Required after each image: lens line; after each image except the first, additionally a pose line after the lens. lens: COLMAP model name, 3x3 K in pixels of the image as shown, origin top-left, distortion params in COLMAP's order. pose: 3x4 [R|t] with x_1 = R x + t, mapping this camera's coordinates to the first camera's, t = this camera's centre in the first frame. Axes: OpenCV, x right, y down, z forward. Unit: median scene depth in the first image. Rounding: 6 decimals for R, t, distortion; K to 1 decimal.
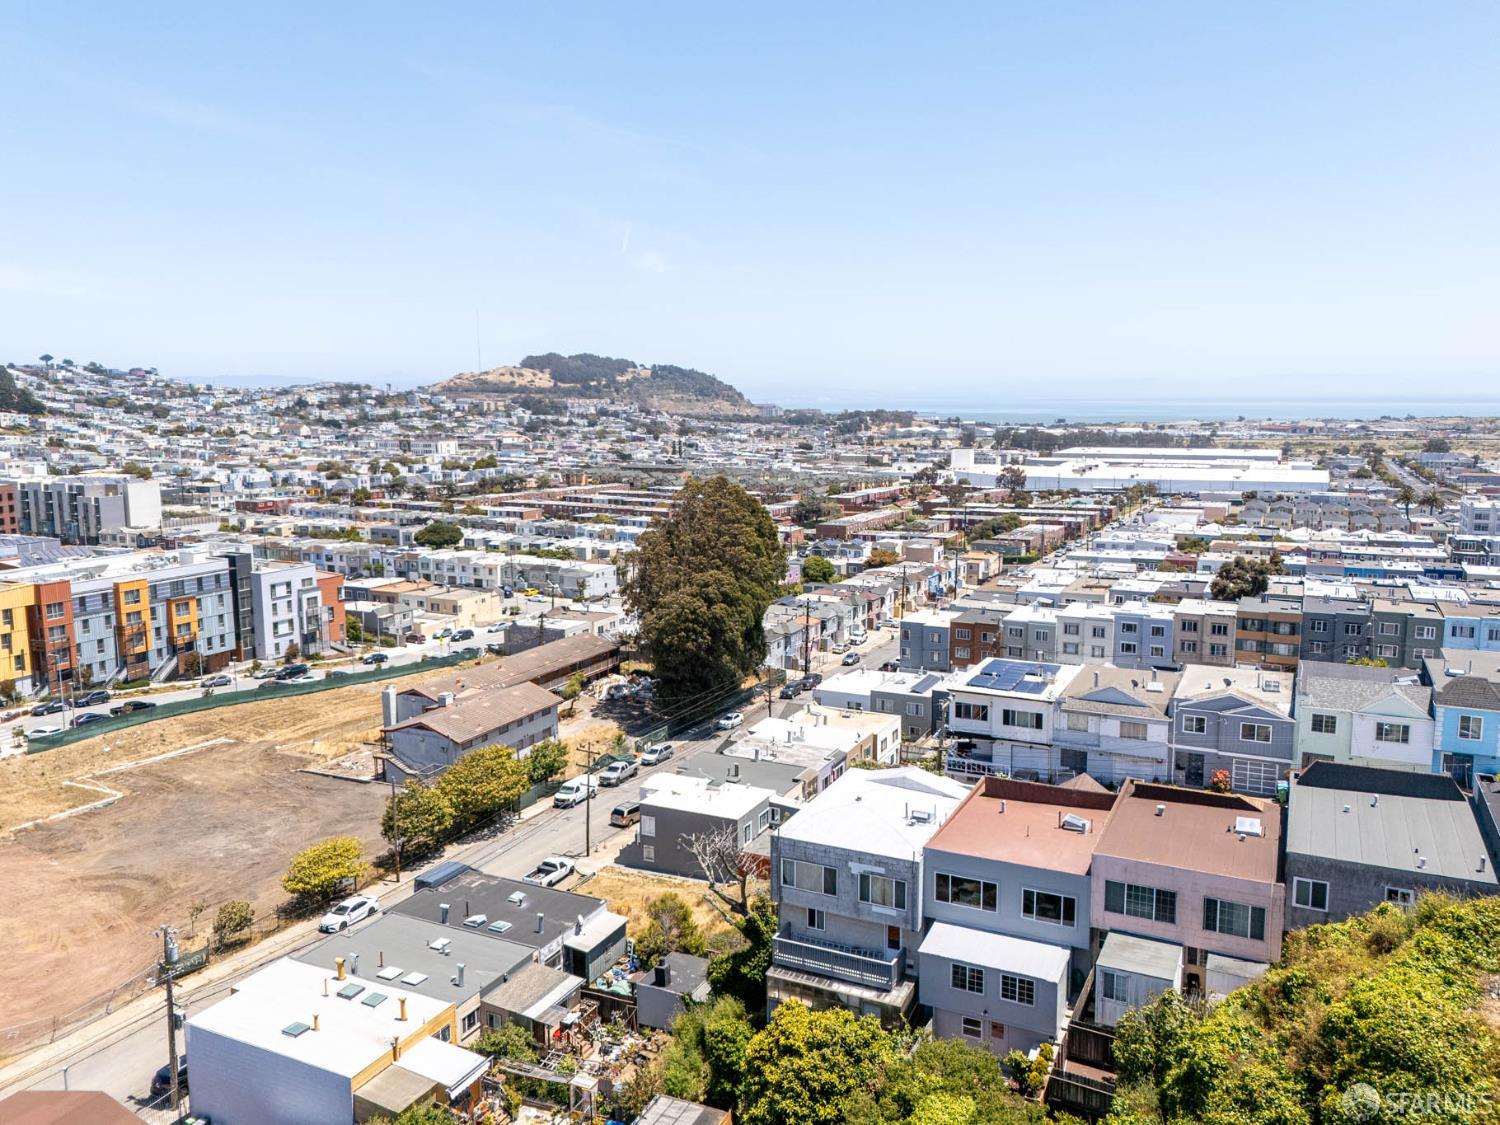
lens RADIAL K [[1128.8, 0, 748.7], [0, 1128.8, 557.7], [0, 0, 1]] dist [0.069571, -0.067430]
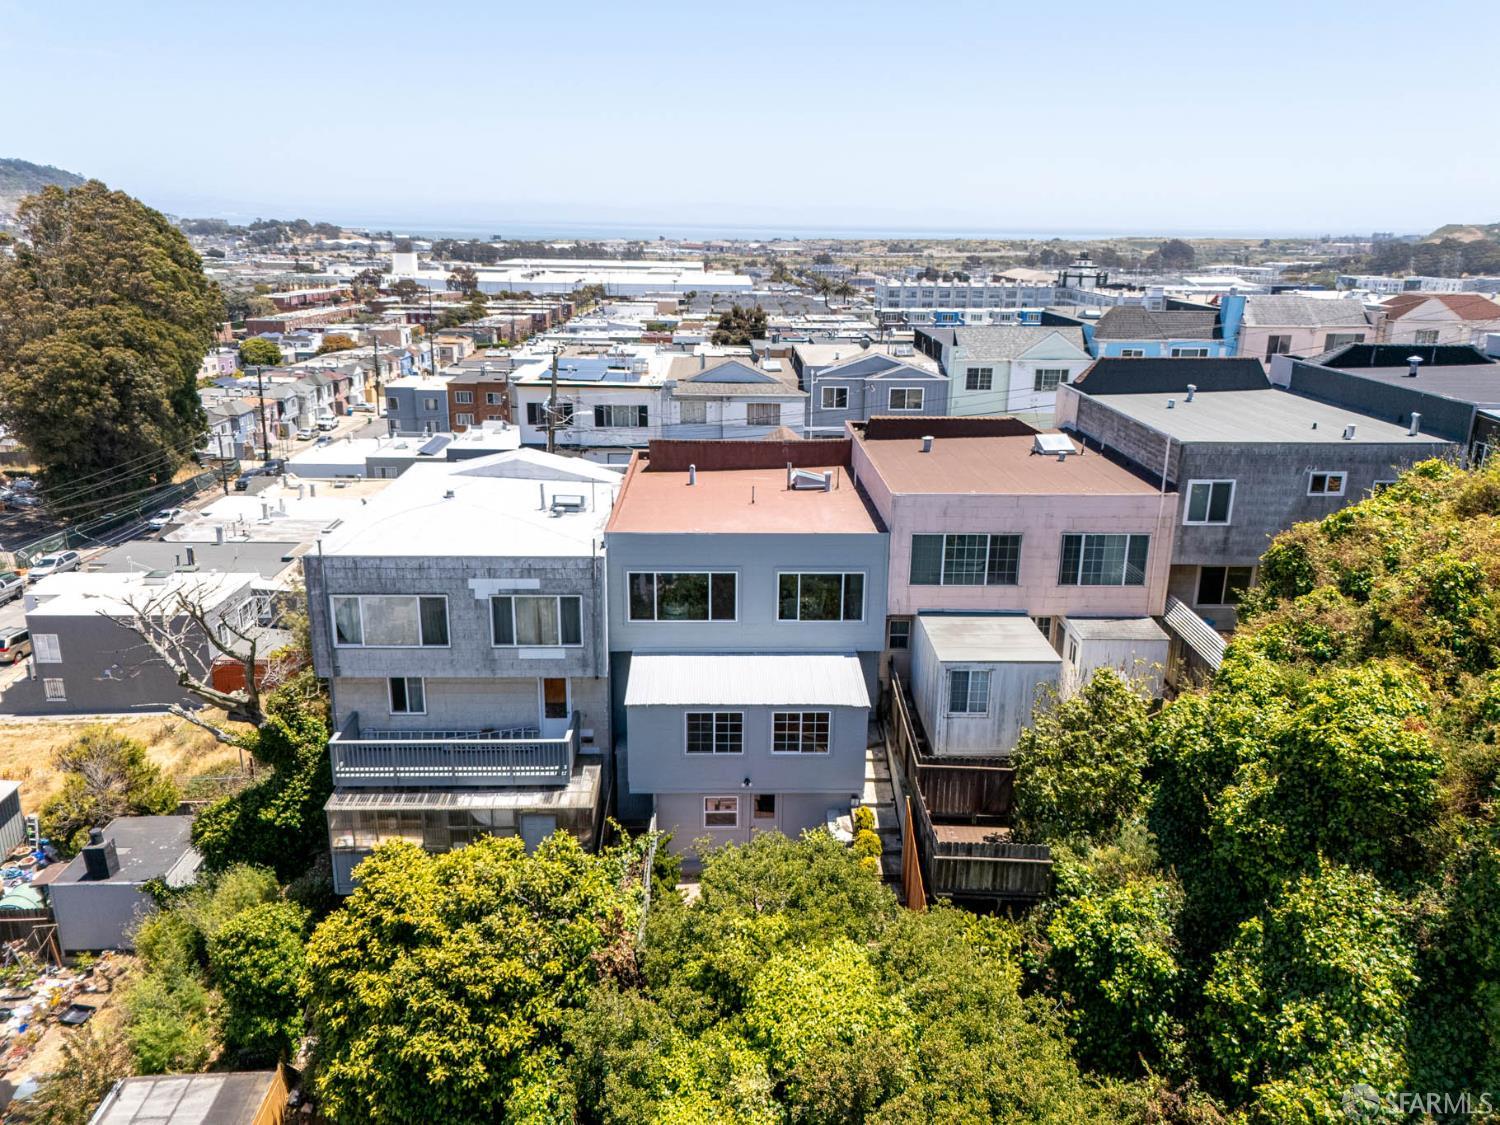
lens RADIAL K [[1103.6, 0, 744.4], [0, 1103.6, 557.5], [0, 0, 1]] dist [0.064100, -0.055425]
pose [[0.886693, -0.117199, 0.447258, -0.010716], [0.046694, 0.985093, 0.165561, 0.062169], [-0.459994, -0.125918, 0.878948, 0.167948]]
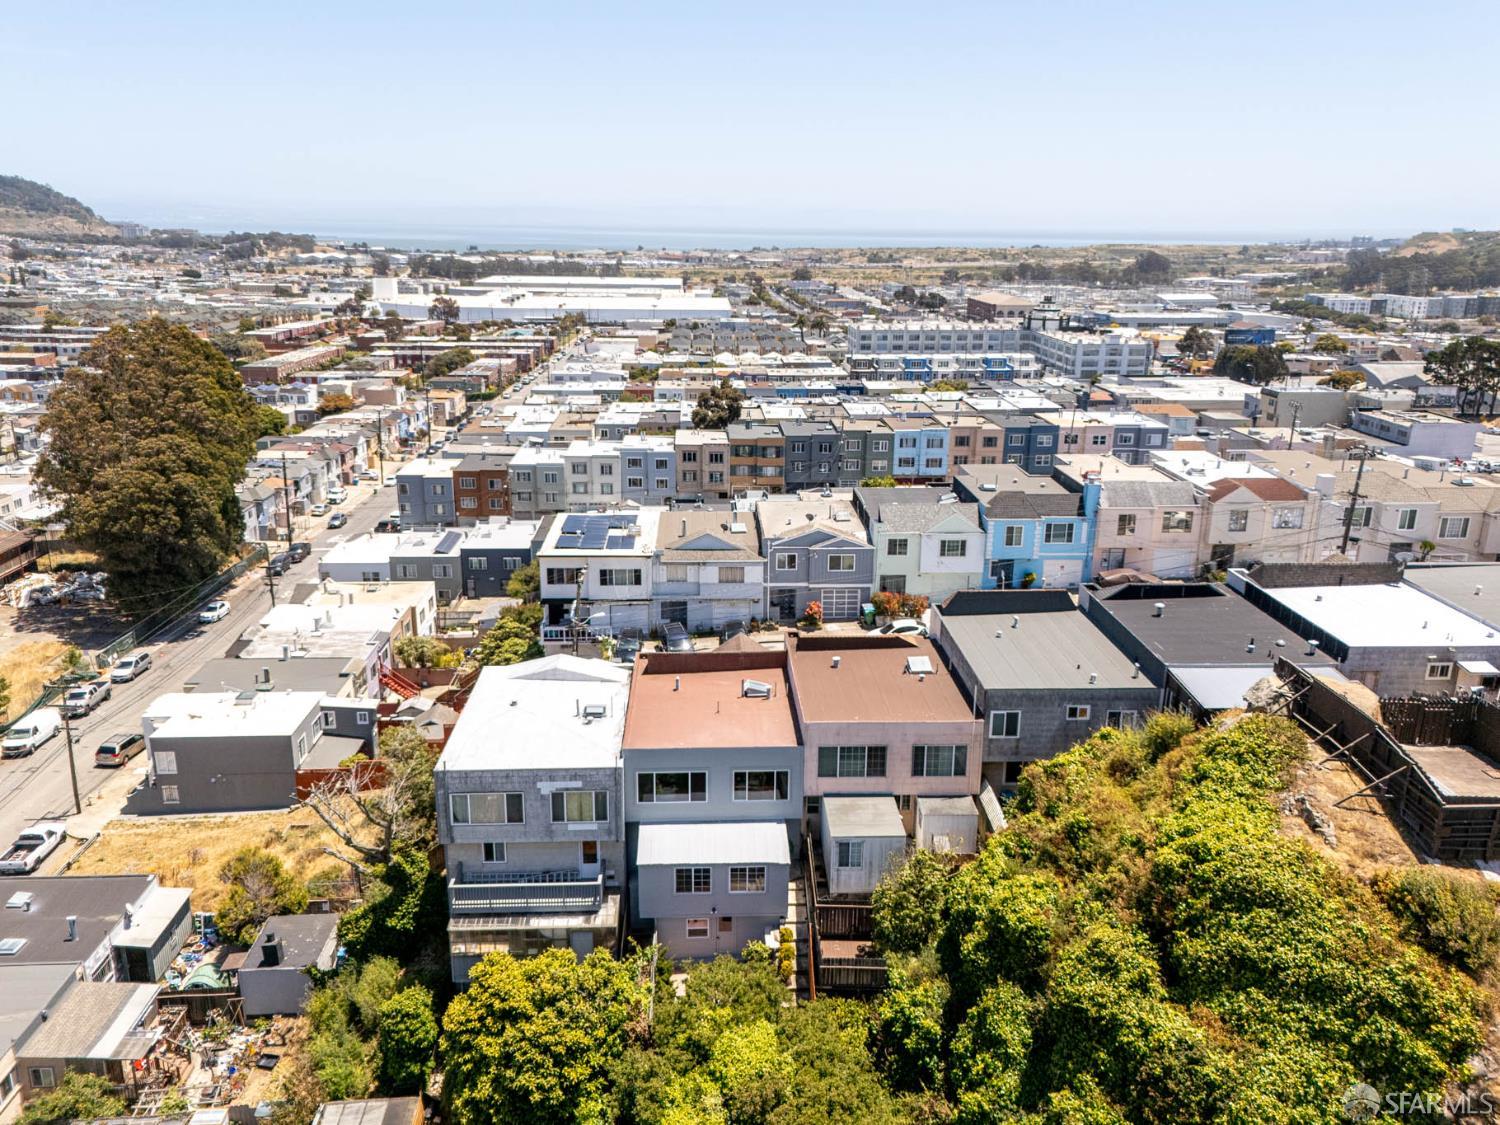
lens RADIAL K [[1120.8, 0, 745.4], [0, 1120.8, 558.4], [0, 0, 1]] dist [0.067111, -0.063894]
pose [[0.878012, -0.121675, 0.462916, -0.051853], [0.051882, 0.985644, 0.160666, -0.009585], [-0.475819, -0.117050, 0.871720, 0.071710]]
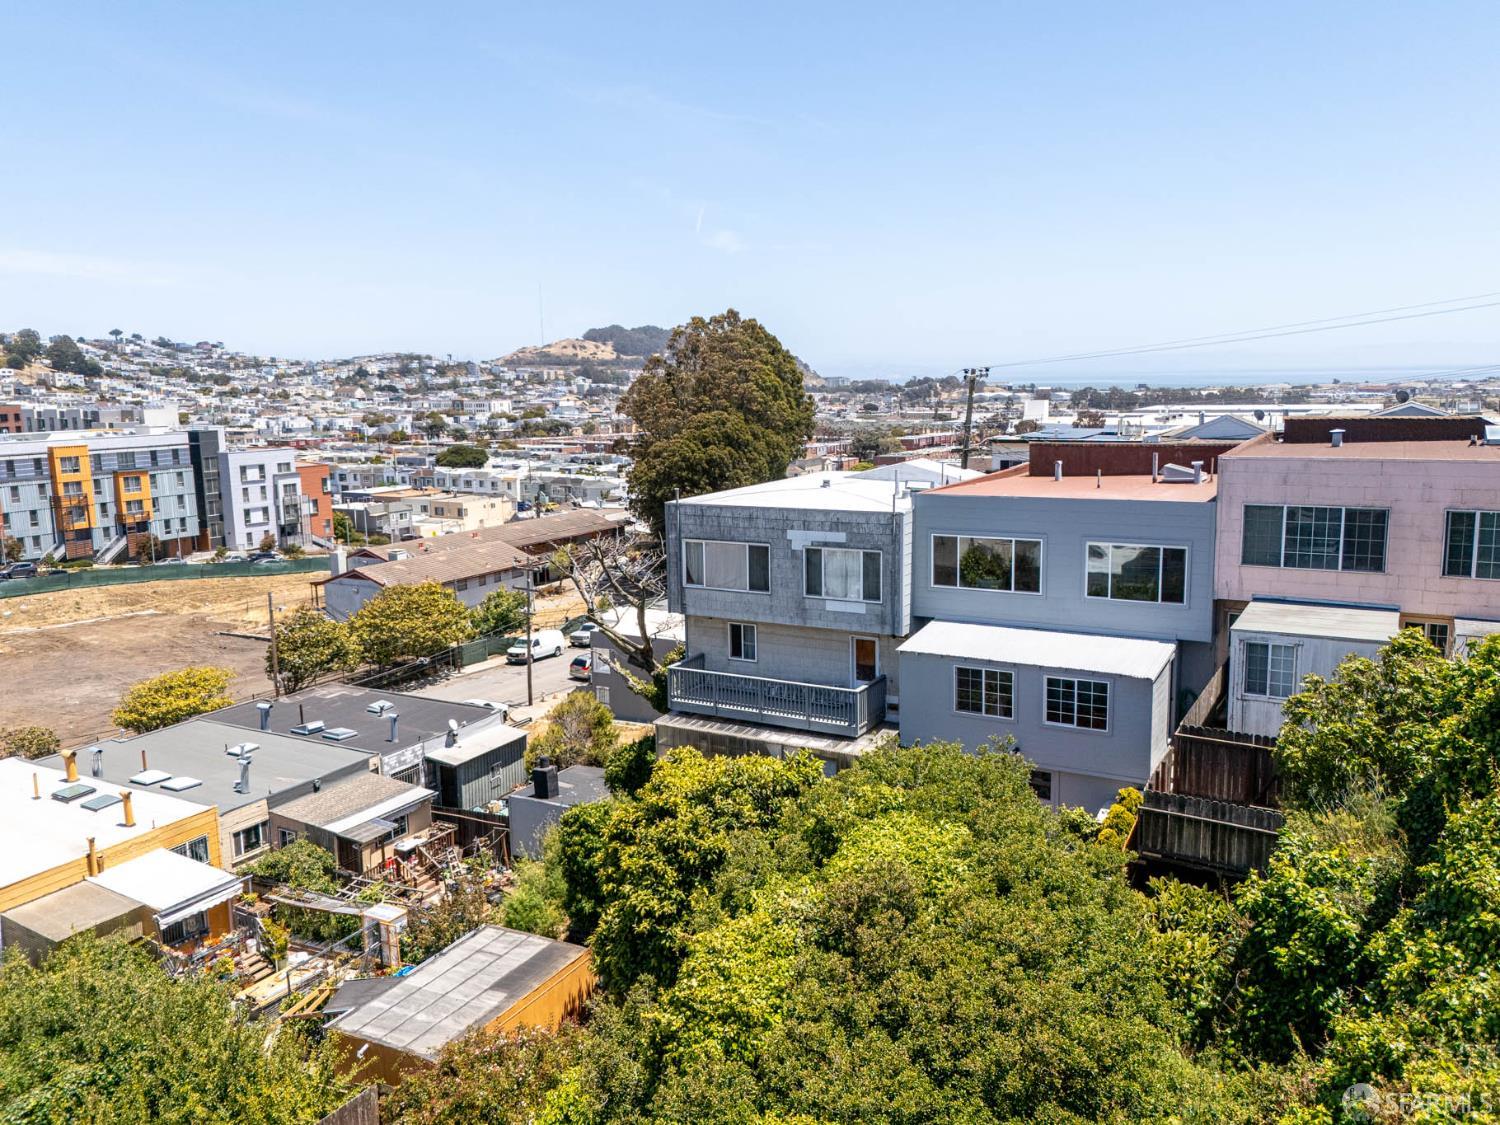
lens RADIAL K [[1141.0, 0, 750.0], [0, 1141.0, 562.5], [0, 0, 1]] dist [0.074044, -0.073753]
pose [[0.998247, -0.002751, -0.059114, 0.036535], [0.003978, 0.999779, 0.020649, 0.096050], [0.059044, -0.020848, 0.998038, 0.143974]]
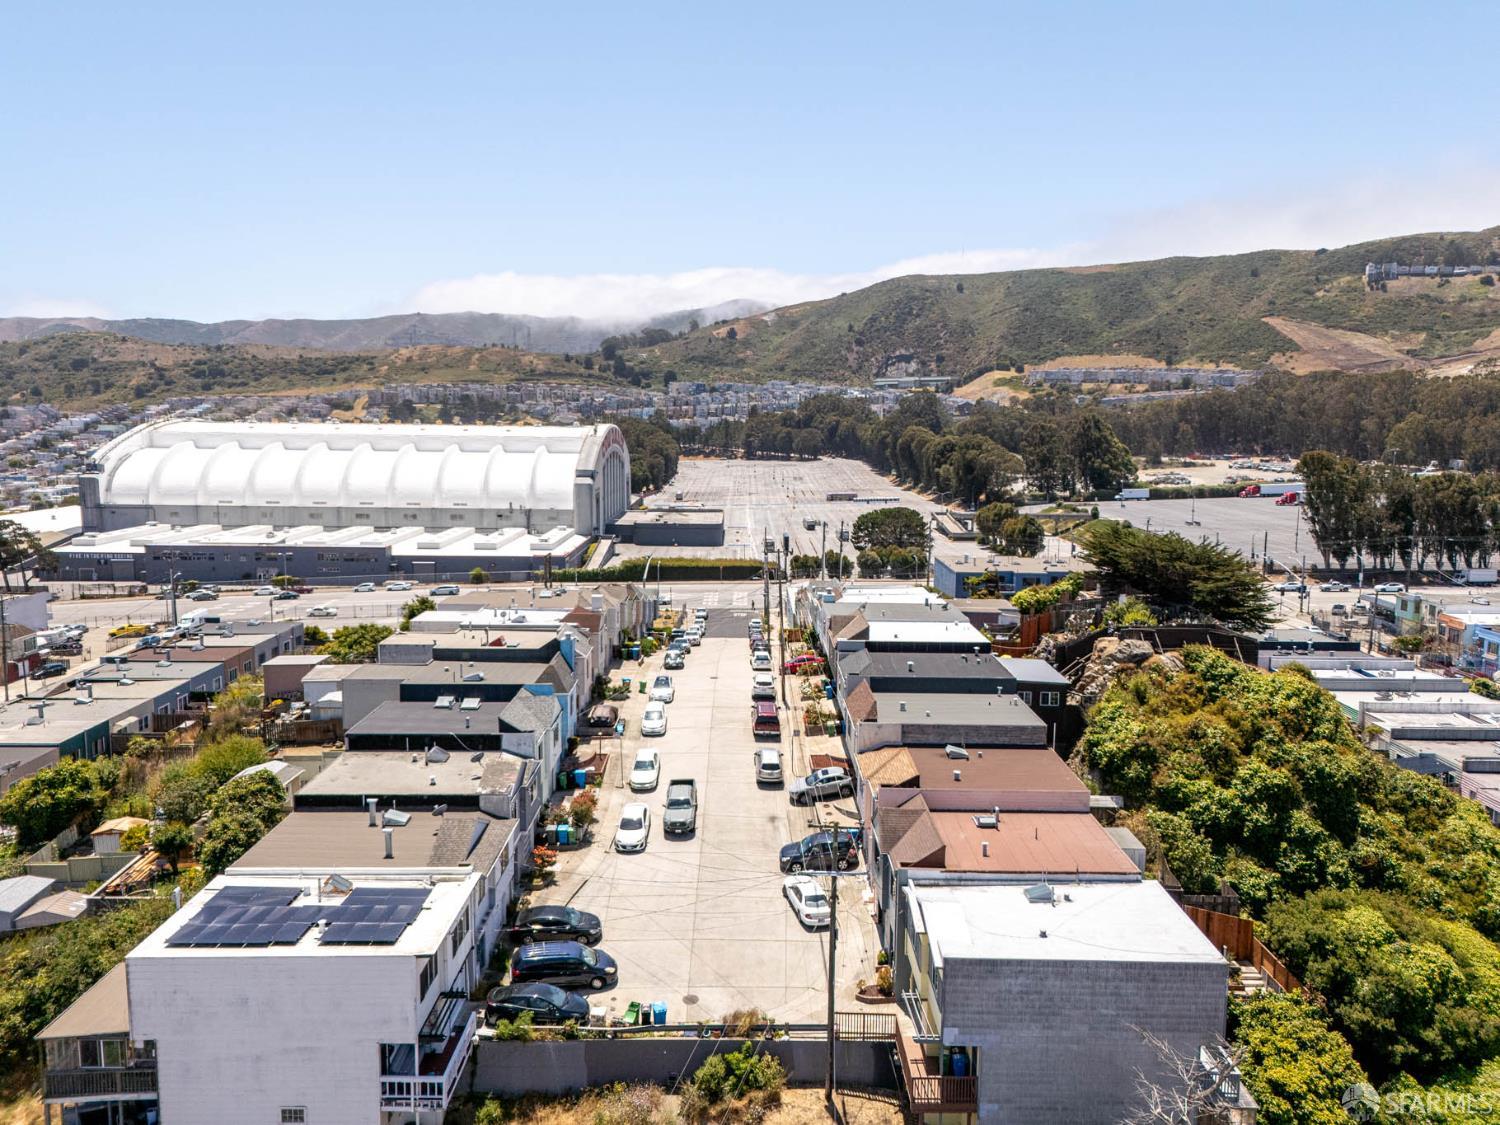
lens RADIAL K [[1128.8, 0, 748.7], [0, 1128.8, 557.7], [0, 0, 1]] dist [0.069571, -0.067430]
pose [[-0.443793, -0.111720, 0.889138, -0.182523], [0.121035, 0.975634, 0.183000, -0.076361], [-0.887918, 0.188831, -0.419457, 0.570576]]
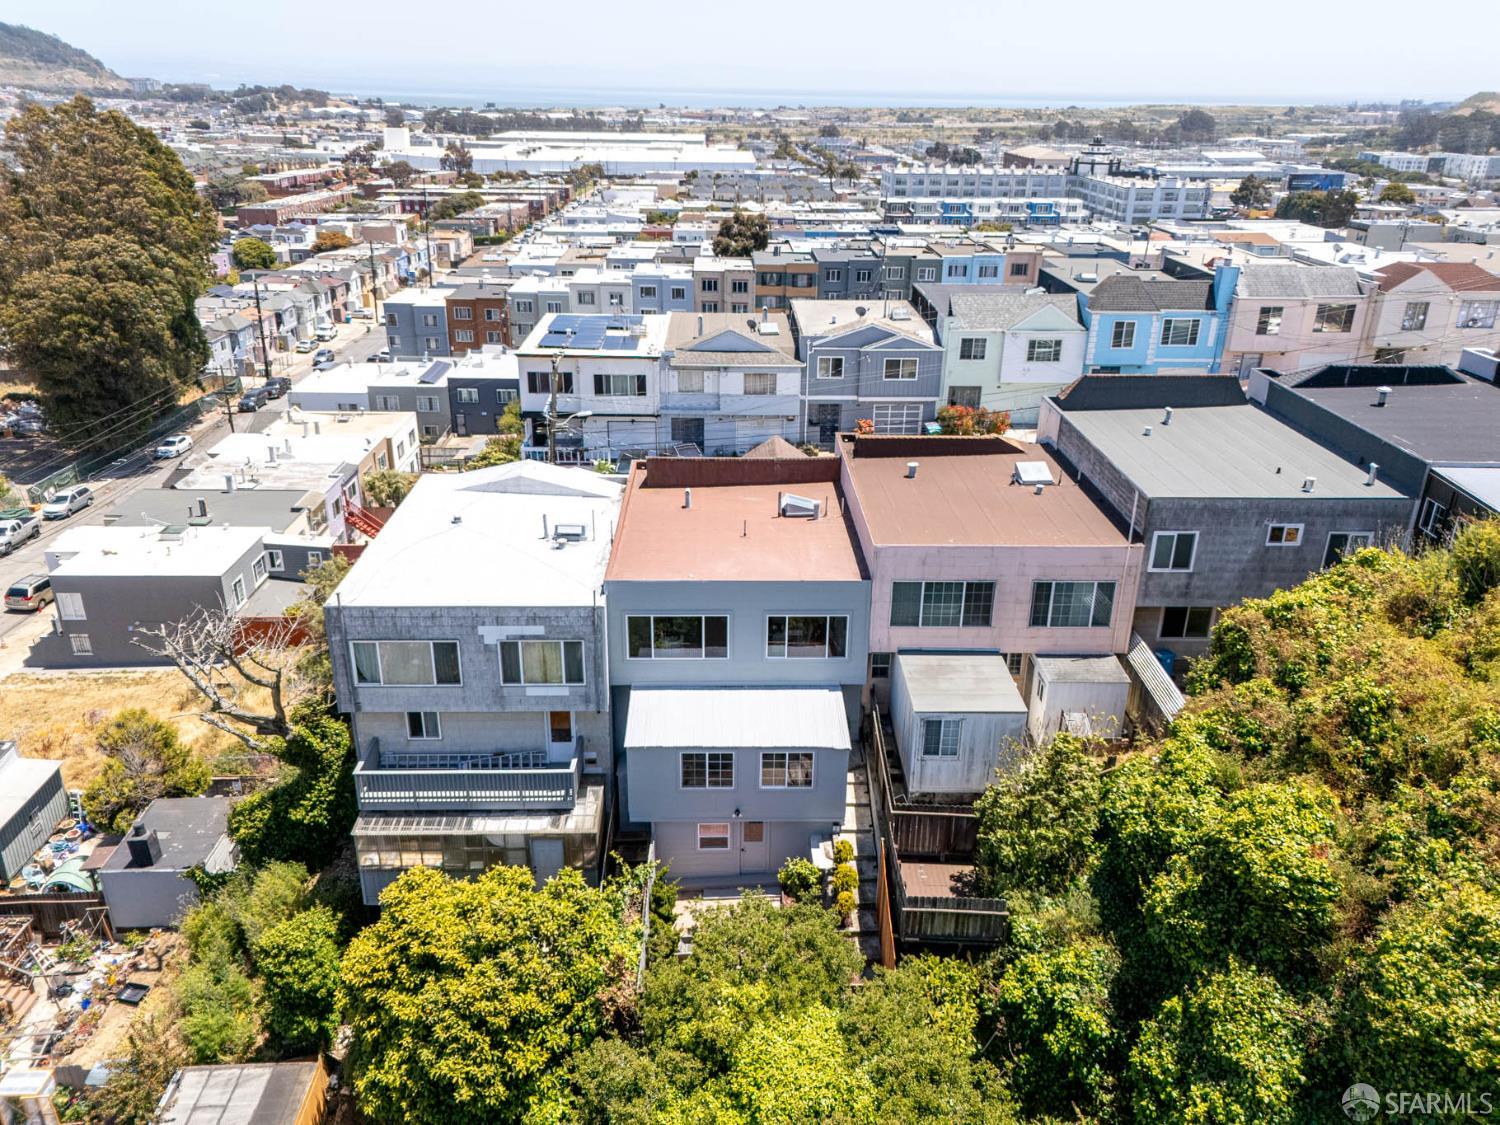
lens RADIAL K [[1103.6, 0, 744.4], [0, 1103.6, 557.5], [0, 0, 1]] dist [0.064100, -0.055425]
pose [[0.888107, -0.162500, 0.429953, -0.010210], [0.045449, 0.961882, 0.269662, 0.030814], [-0.457384, -0.219948, 0.861640, 0.161138]]
